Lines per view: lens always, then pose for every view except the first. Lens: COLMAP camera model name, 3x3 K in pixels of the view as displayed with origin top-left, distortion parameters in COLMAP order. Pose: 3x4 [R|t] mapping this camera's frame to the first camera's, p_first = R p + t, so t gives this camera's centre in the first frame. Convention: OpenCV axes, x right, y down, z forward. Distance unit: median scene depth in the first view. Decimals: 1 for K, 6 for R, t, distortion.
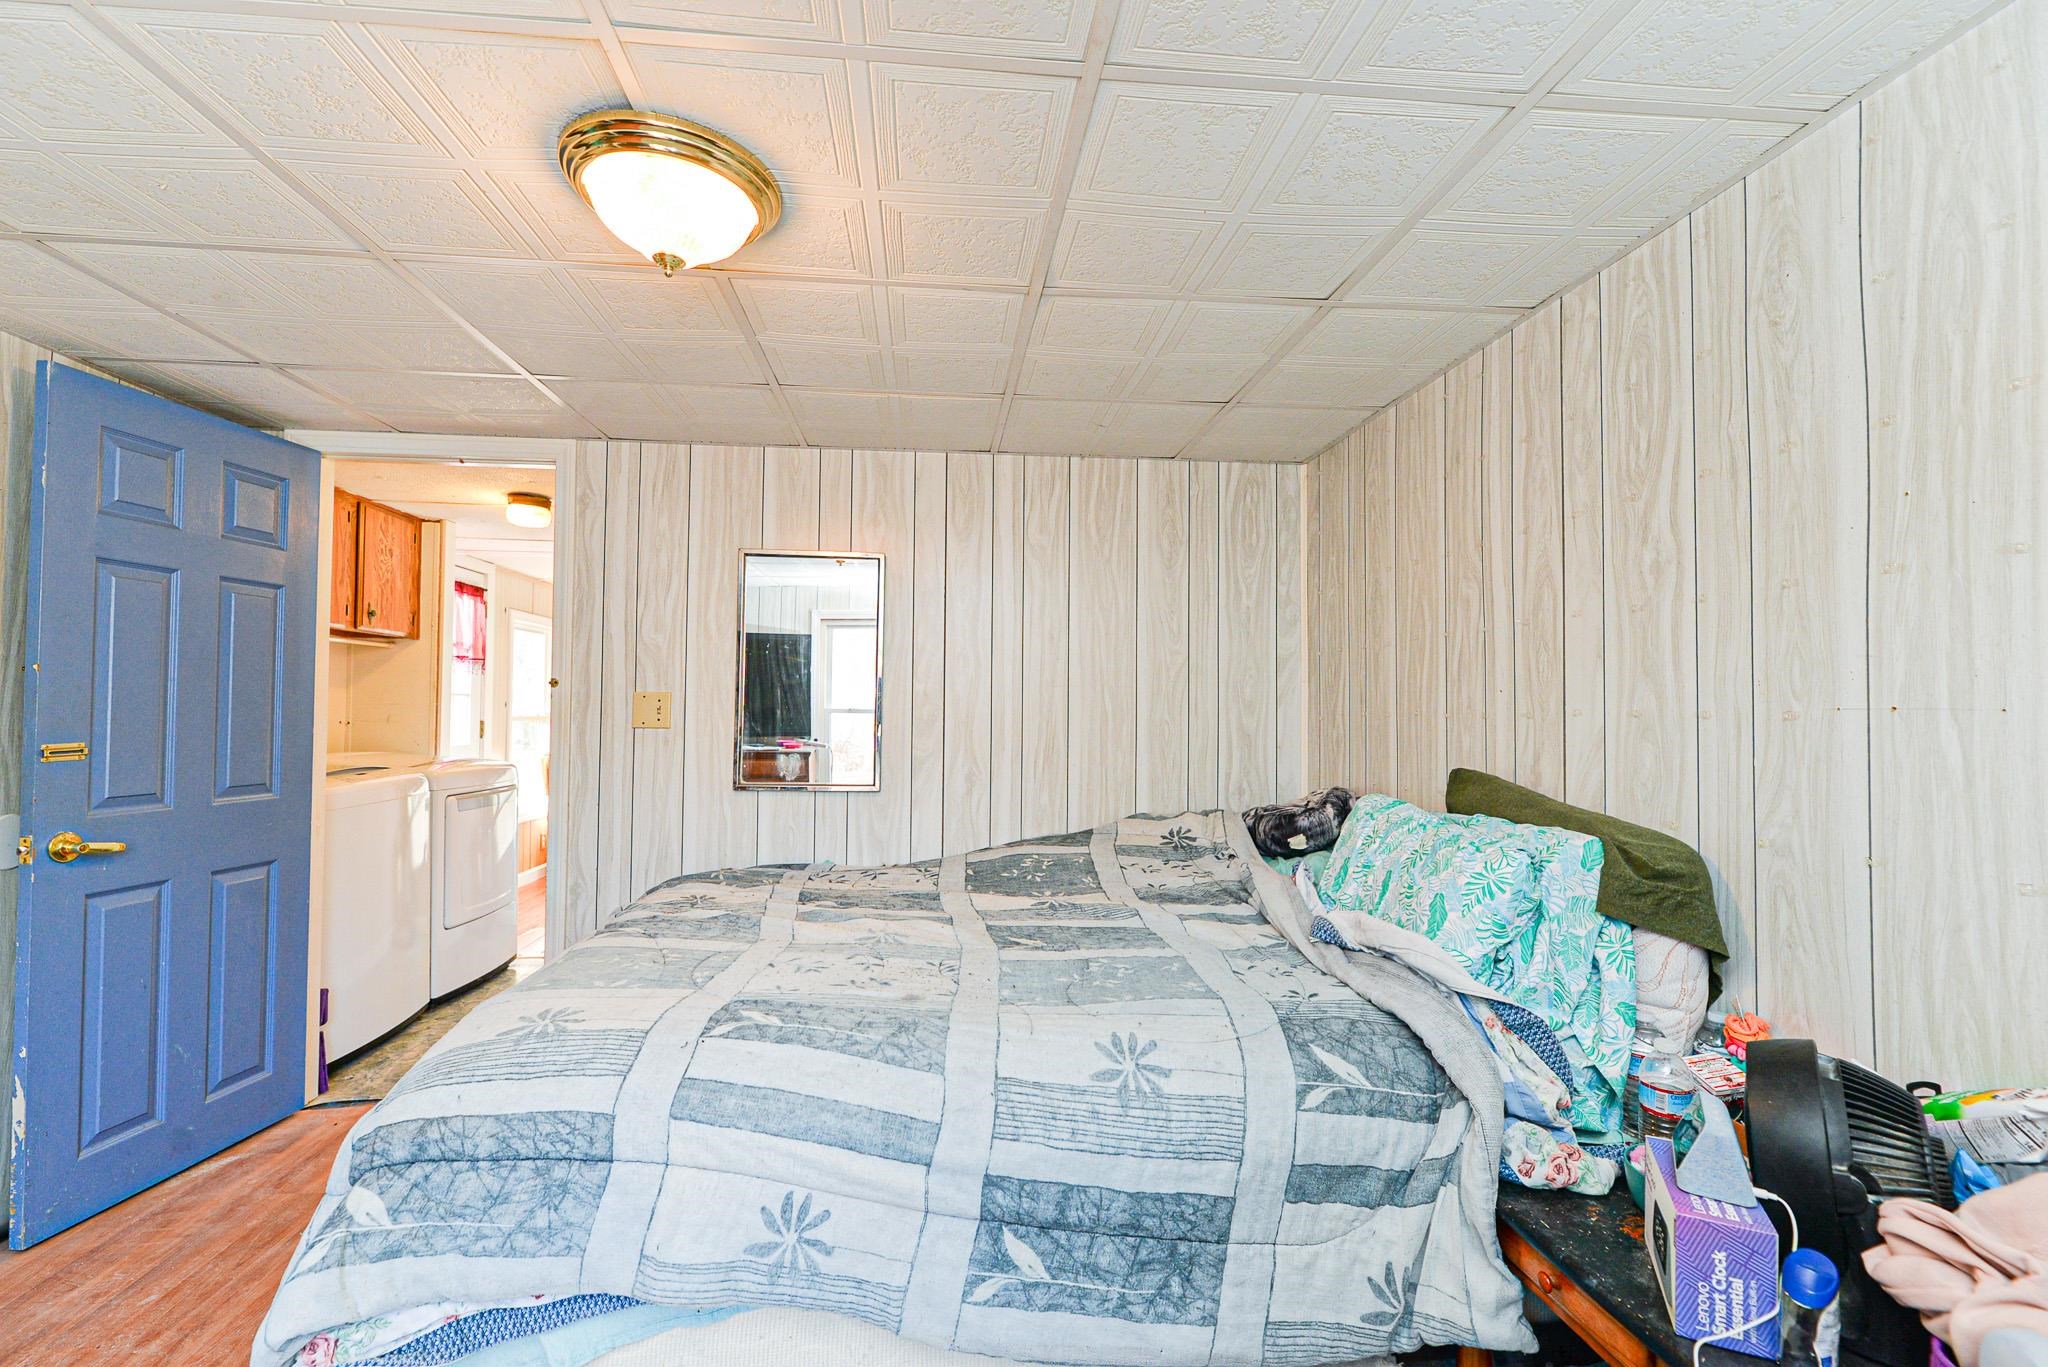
lens RADIAL K [[885.7, 0, 1019.2], [0, 885.7, 685.4], [0, 0, 1]] dist [0.002354, -0.003752]
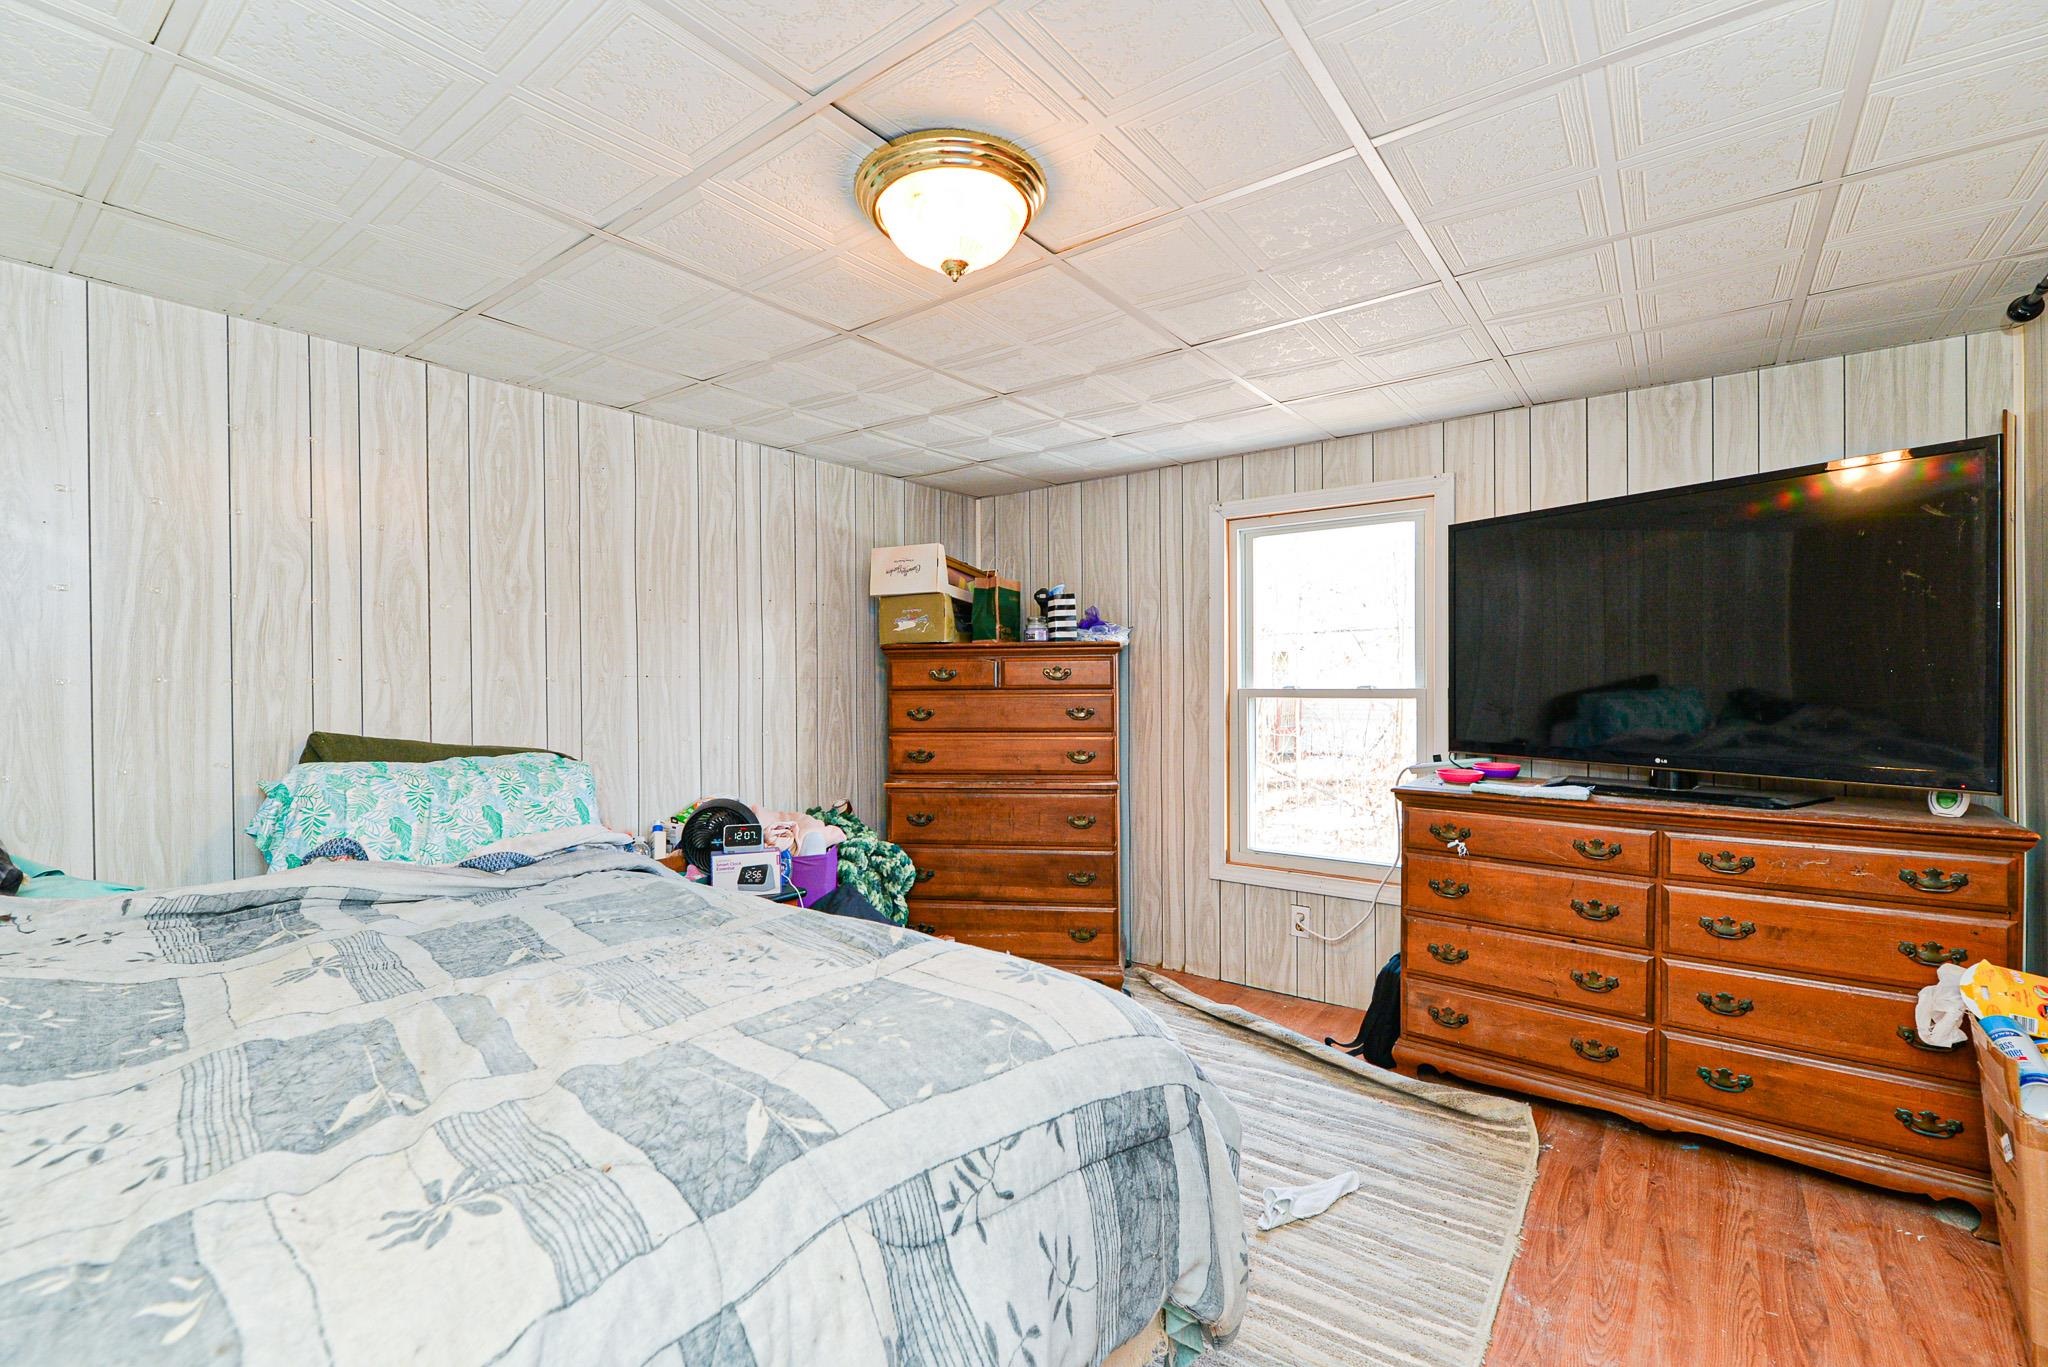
lens RADIAL K [[885.7, 0, 1020.5], [0, 885.7, 686.3], [0, 0, 1]] dist [0.002354, -0.003752]
pose [[-0.730589, -0.006784, 0.682783, -1.073326], [-0.020282, 0.999725, -0.011769, 0.045453], [-0.682516, -0.022446, -0.730526, 1.544722]]
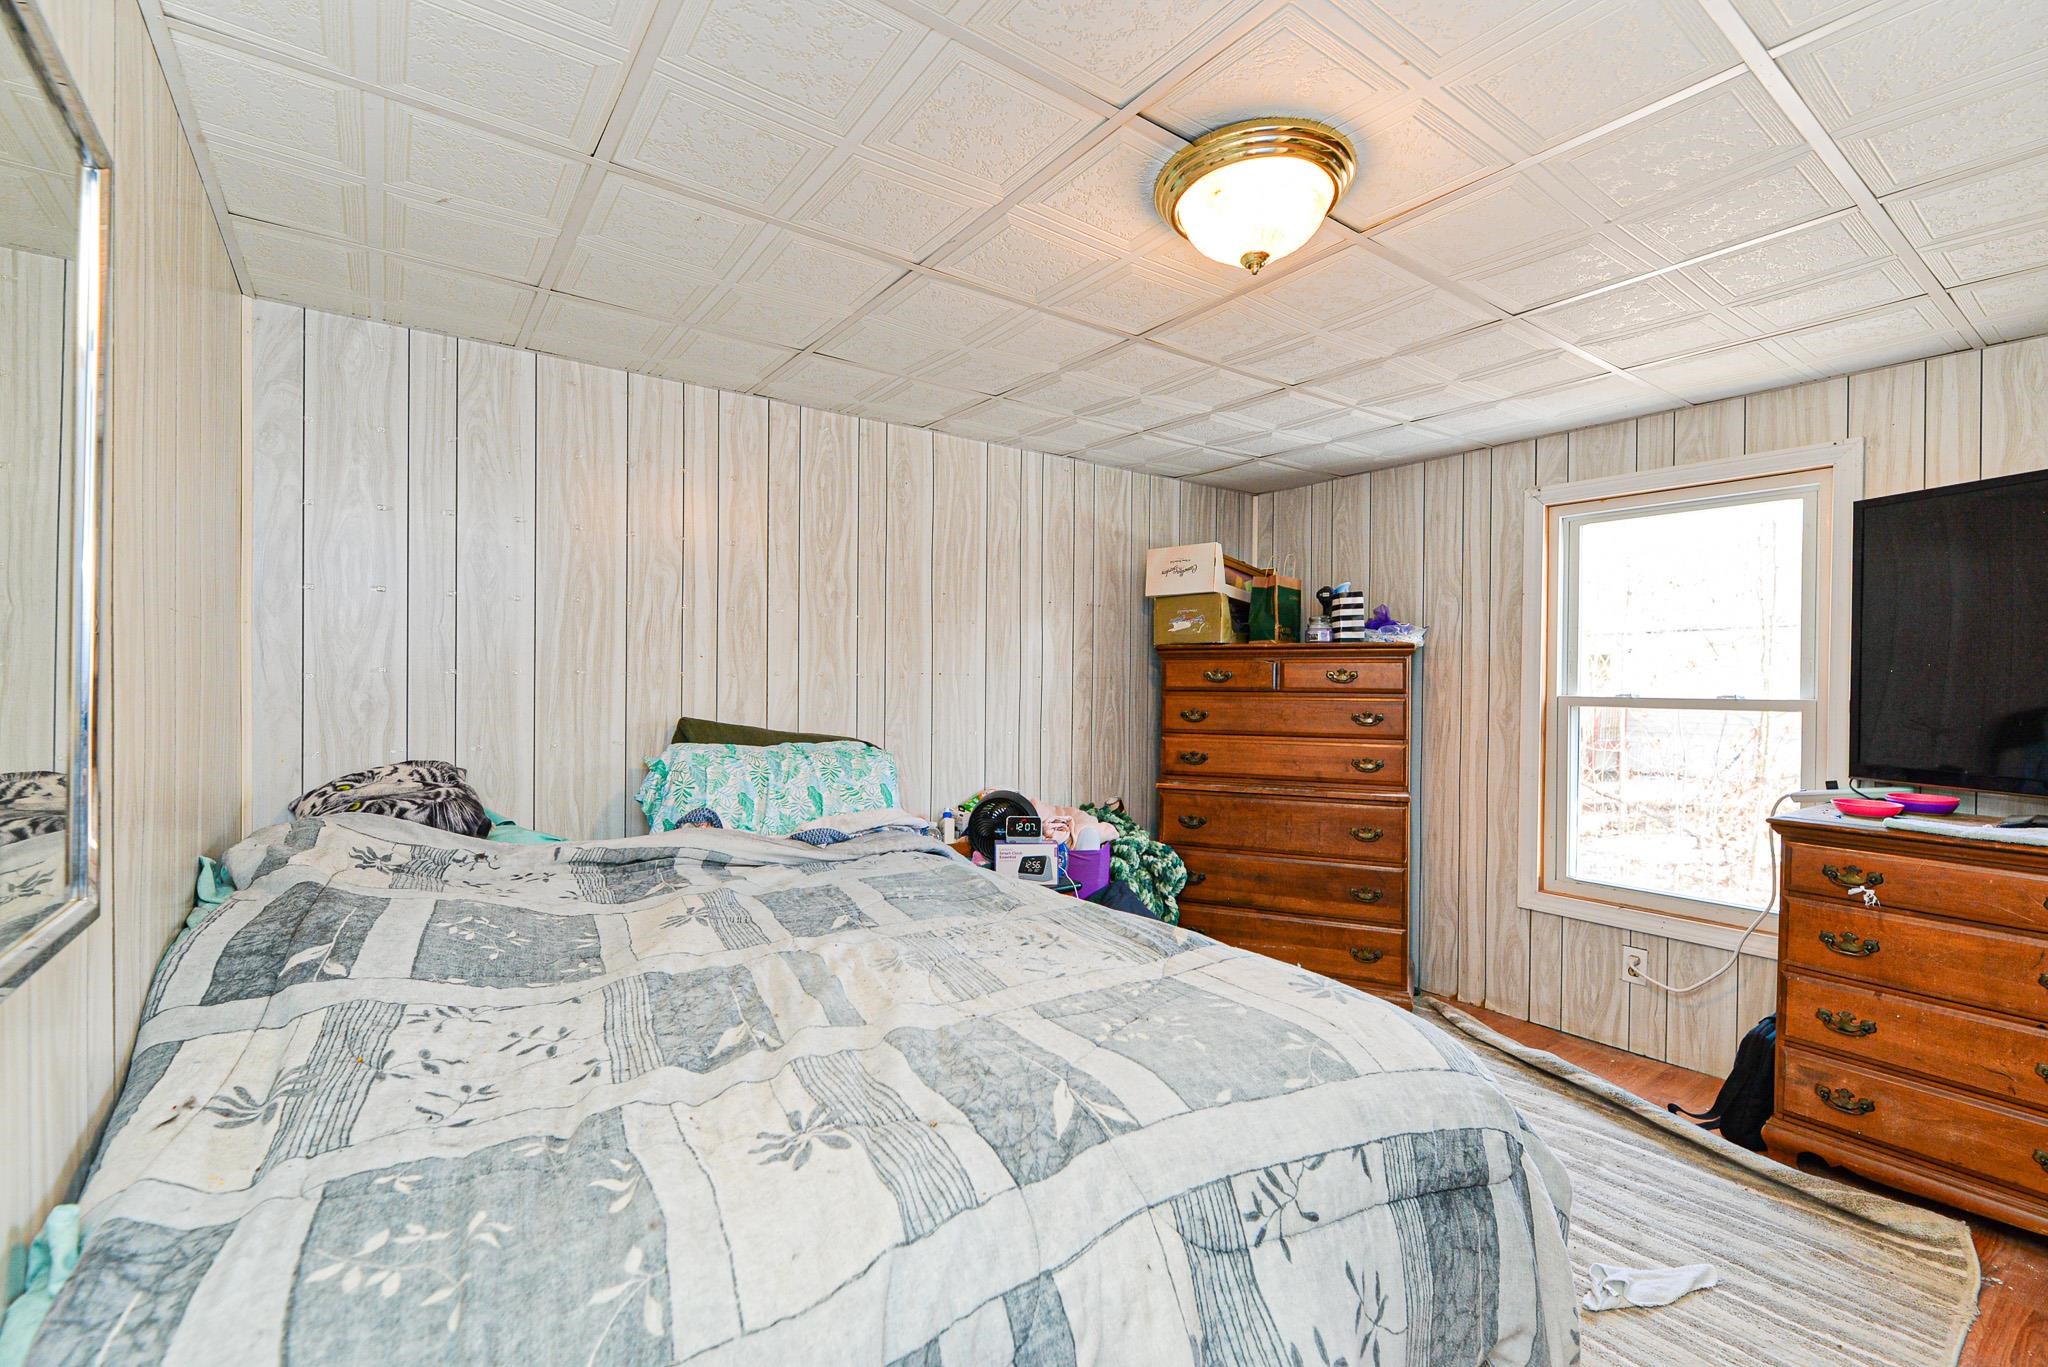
lens RADIAL K [[885.7, 0, 1020.9], [0, 885.7, 686.6], [0, 0, 1]] dist [0.002354, -0.003752]
pose [[-0.504316, -0.017128, 0.863349, -1.056189], [-0.039212, 0.999226, -0.003082, 0.046244], [-0.862628, -0.035407, -0.504598, 1.574626]]
